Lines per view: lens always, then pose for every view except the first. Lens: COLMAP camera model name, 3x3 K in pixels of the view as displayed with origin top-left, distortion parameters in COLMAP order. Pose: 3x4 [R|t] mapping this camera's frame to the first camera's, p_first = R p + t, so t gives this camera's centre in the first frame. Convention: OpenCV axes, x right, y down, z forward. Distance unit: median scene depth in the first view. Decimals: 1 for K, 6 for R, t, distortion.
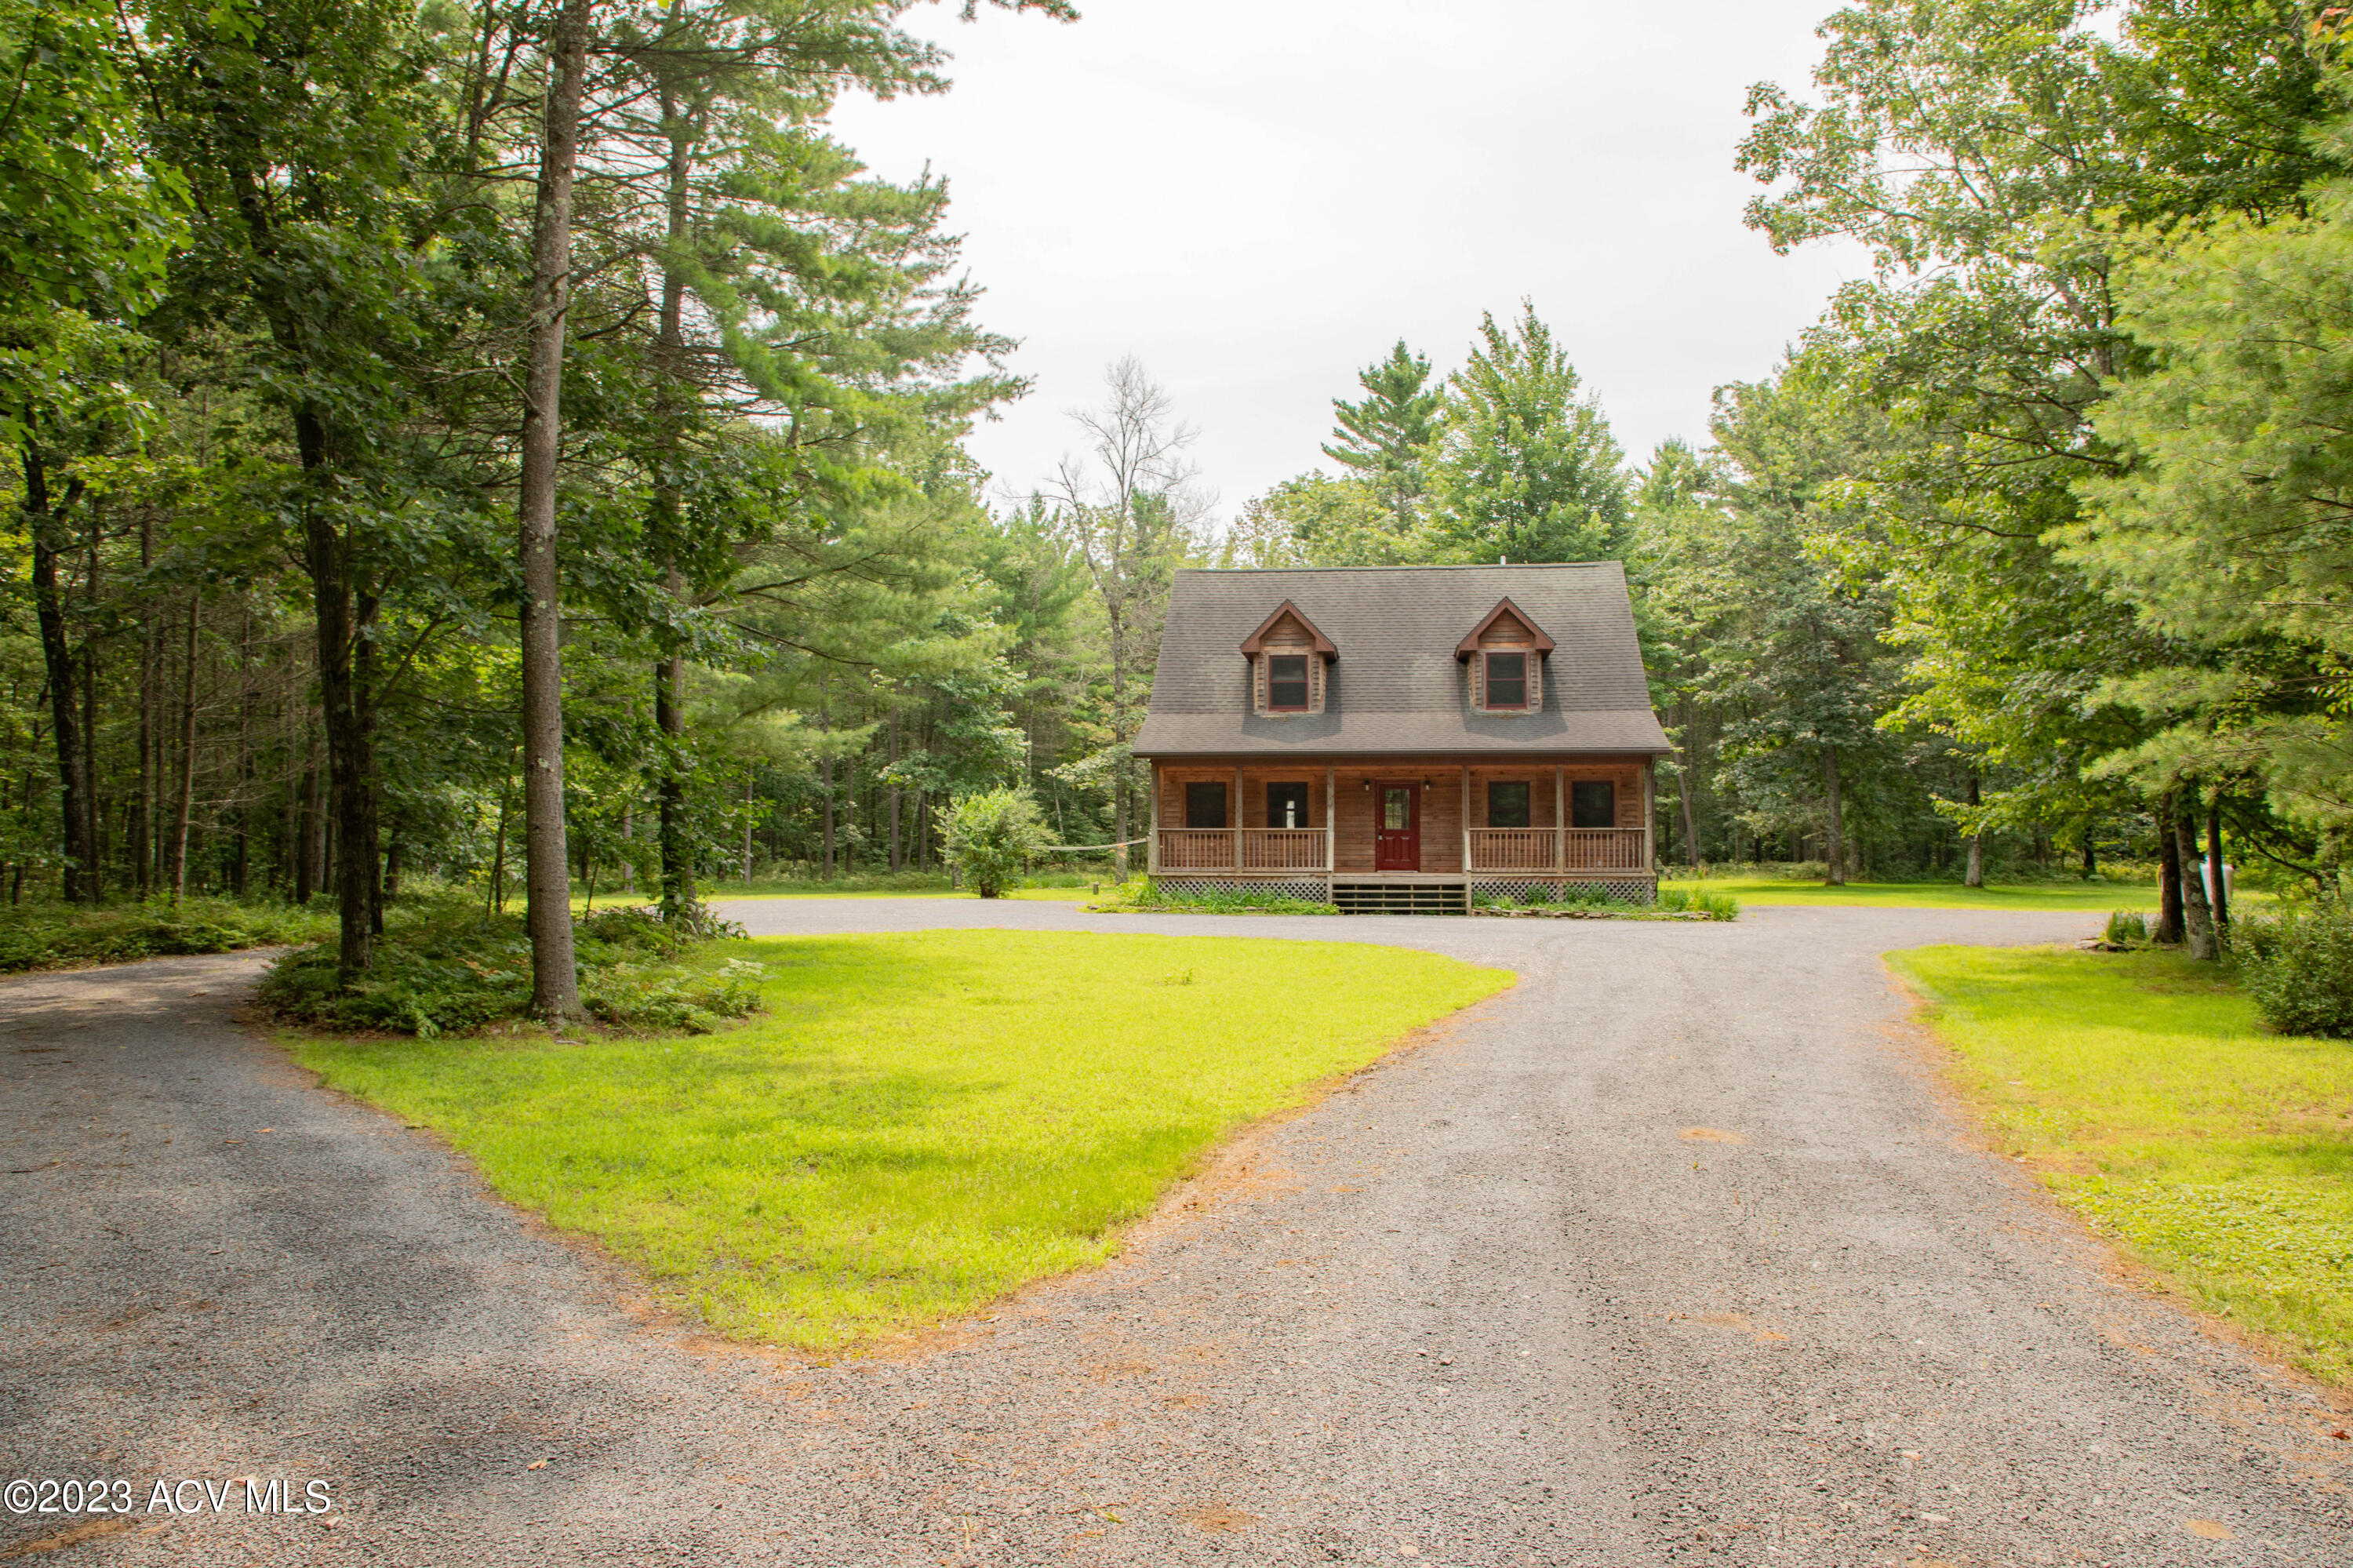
lens RADIAL K [[1616.6, 0, 1176.5], [0, 1616.6, 784.0], [0, 0, 1]] dist [-0.052135, 0.006364]
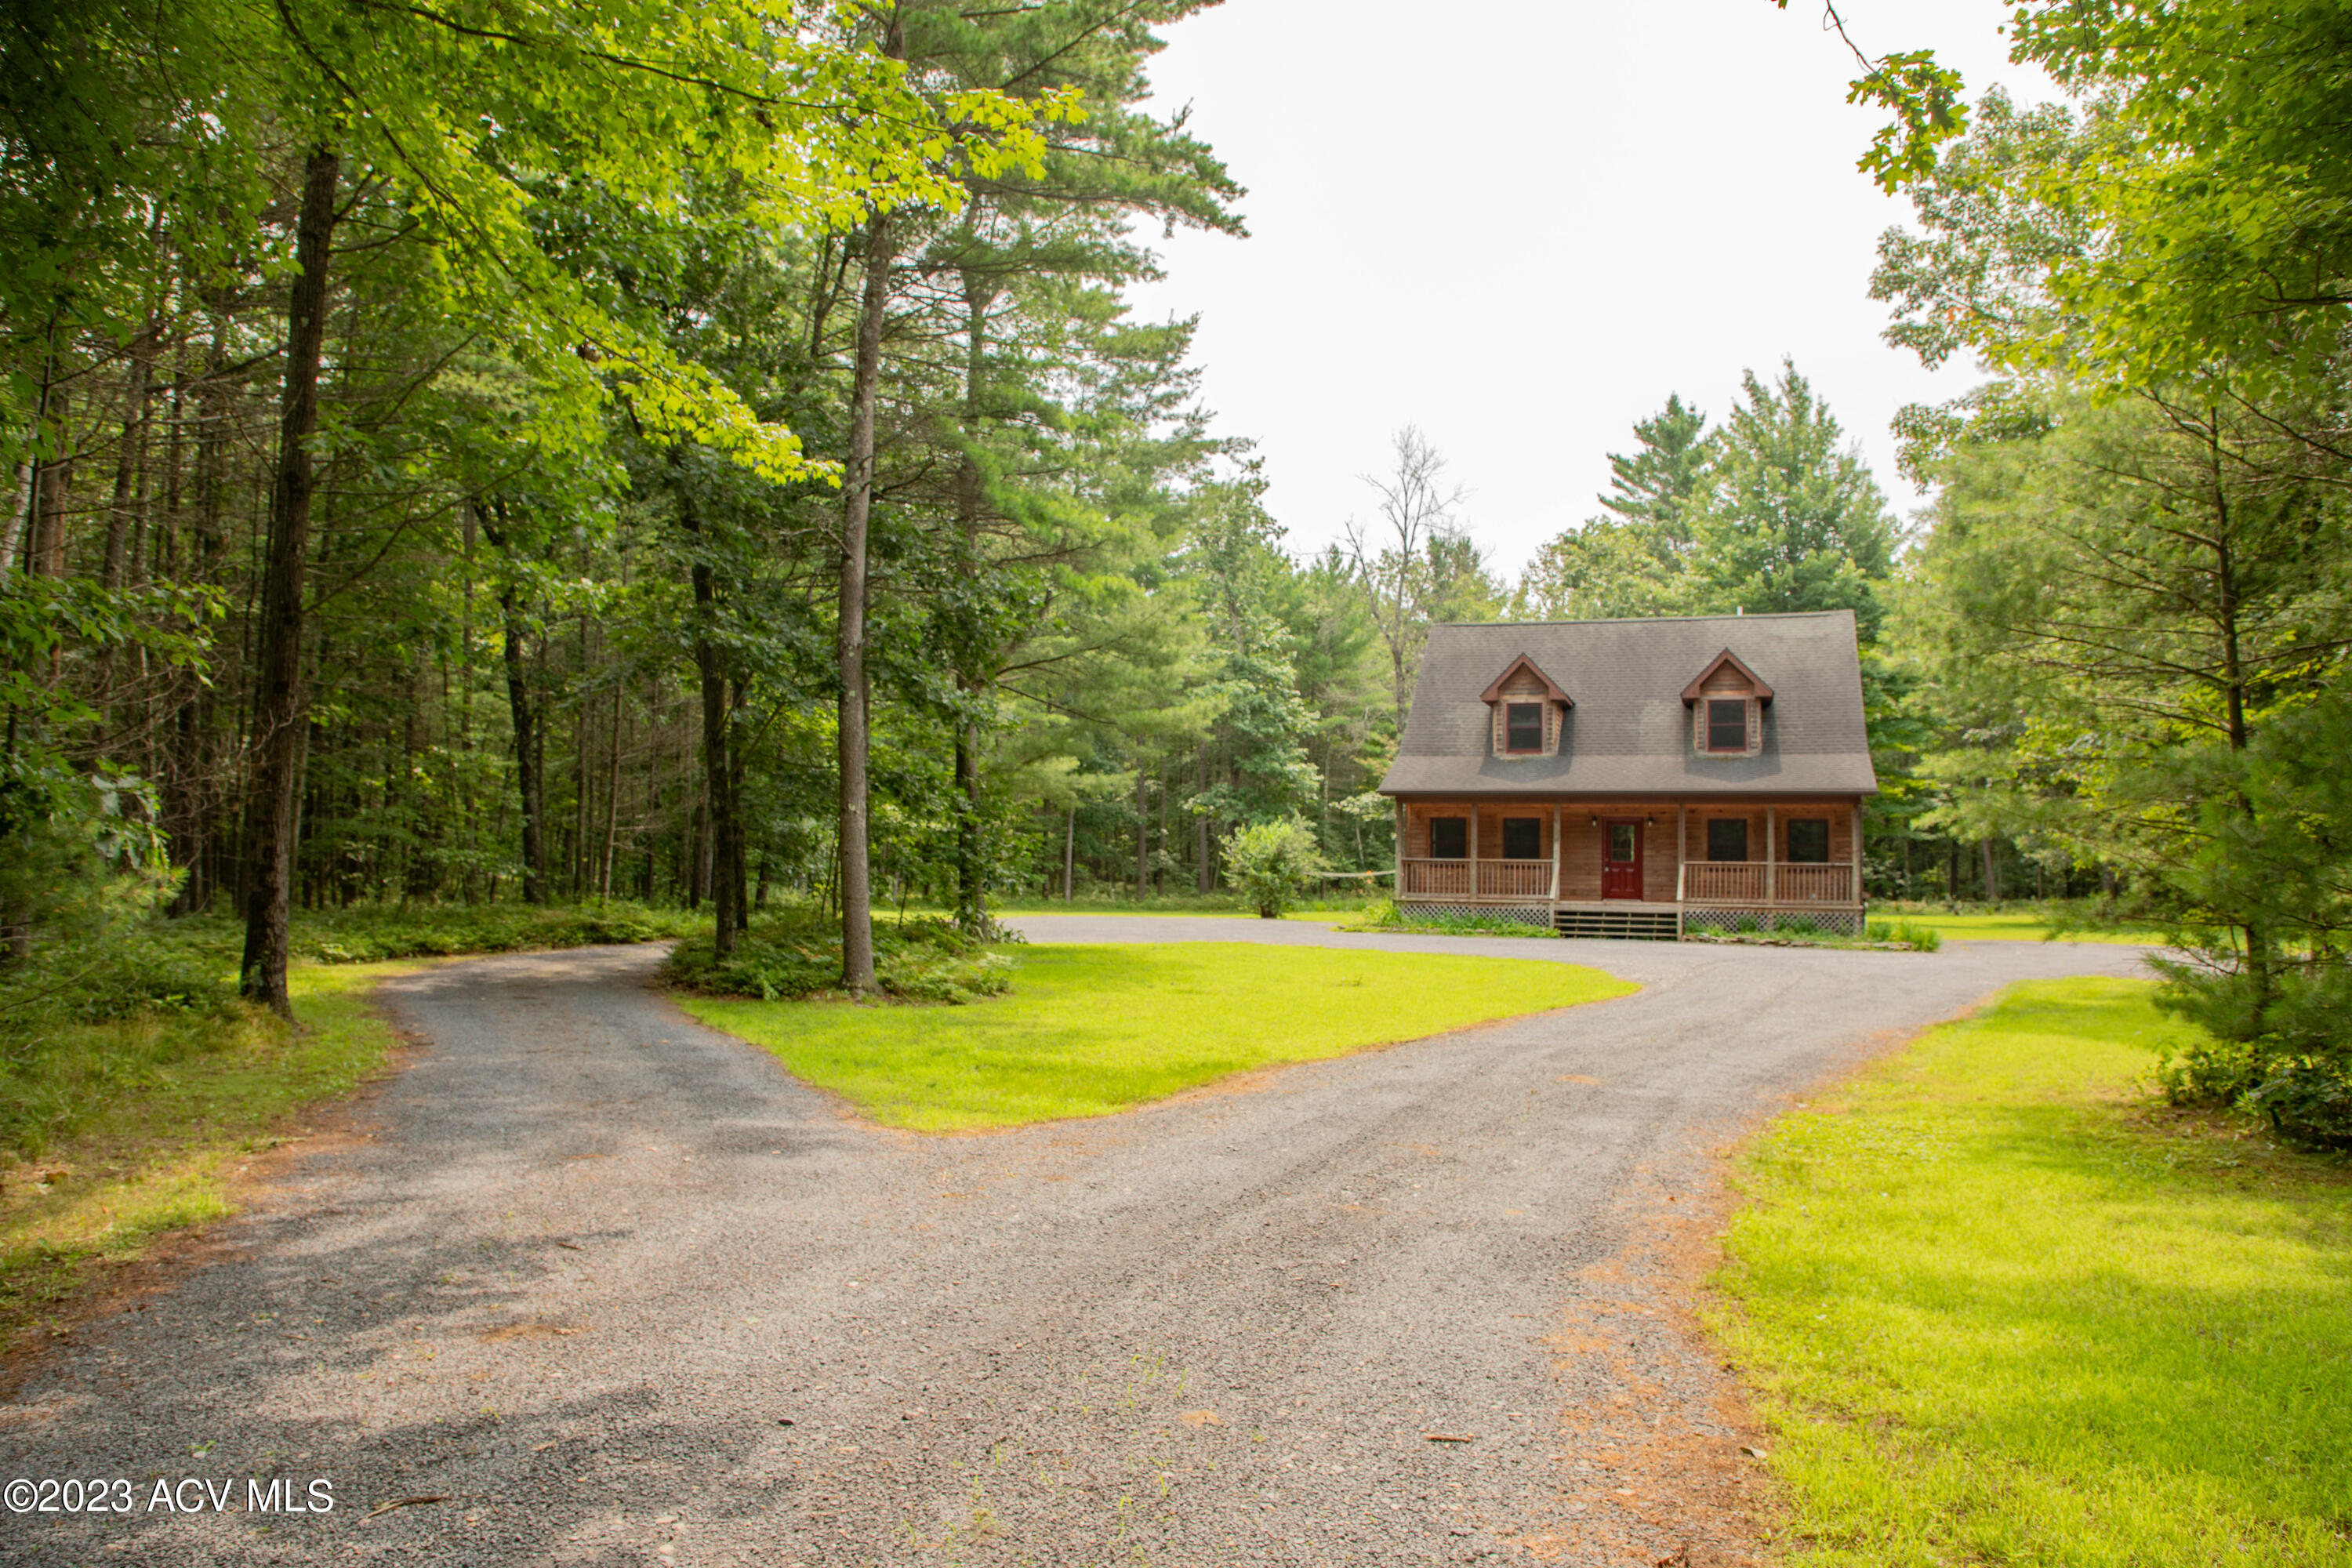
lens RADIAL K [[1577.2, 0, 1176.0], [0, 1577.2, 784.0], [0, 0, 1]] dist [-0.063757, 0.001073]
pose [[0.978578, 0.004190, -0.205834, 0.061417], [-0.007831, 0.999827, -0.016875, -0.004554], [0.205728, 0.018125, 0.978441, -0.106253]]
